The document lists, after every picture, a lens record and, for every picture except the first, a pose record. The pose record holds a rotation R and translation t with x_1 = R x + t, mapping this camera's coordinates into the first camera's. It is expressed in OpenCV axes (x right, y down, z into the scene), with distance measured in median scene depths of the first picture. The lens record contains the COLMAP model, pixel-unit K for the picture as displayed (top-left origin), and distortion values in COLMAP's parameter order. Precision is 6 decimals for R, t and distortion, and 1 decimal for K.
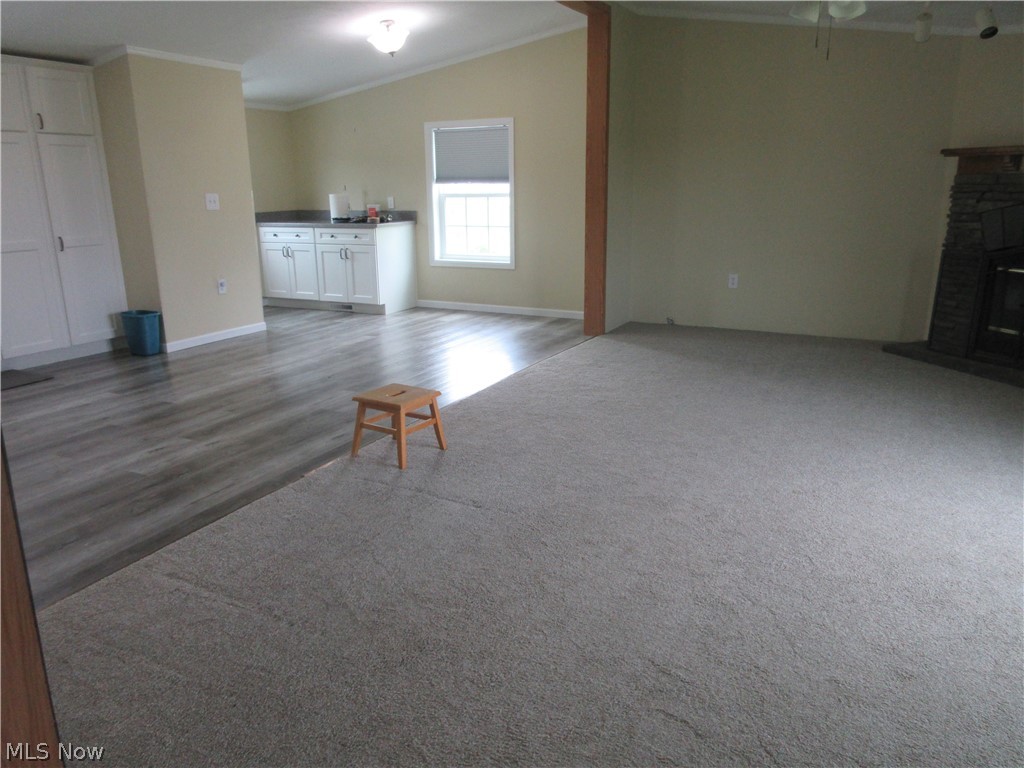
lens RADIAL K [[757.4, 0, 512.0], [0, 757.4, 384.0], [0, 0, 1]] dist [0.060383, 0.003195]
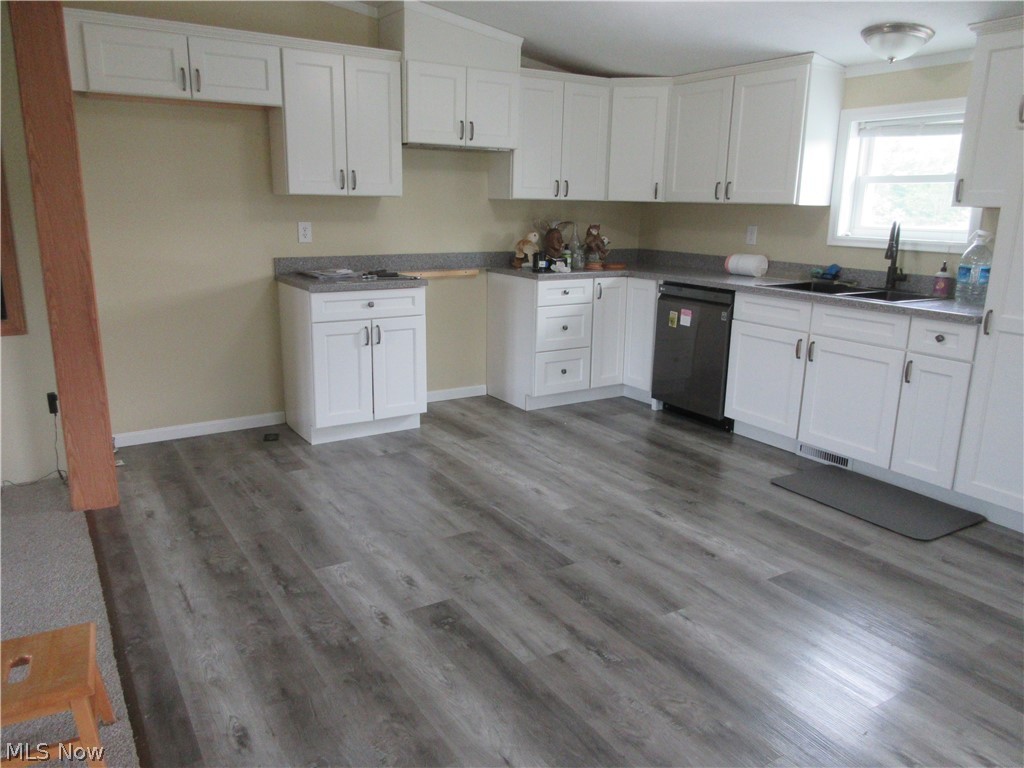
lens RADIAL K [[741.0, 0, 512.0], [0, 741.0, 384.0], [0, 0, 1]] dist [0.003901, -0.001190]
pose [[-0.489616, 0.232972, -0.840238, 0.027076], [-0.232923, 0.893679, 0.383516, -0.236191], [0.840252, 0.383487, -0.383295, 0.798628]]
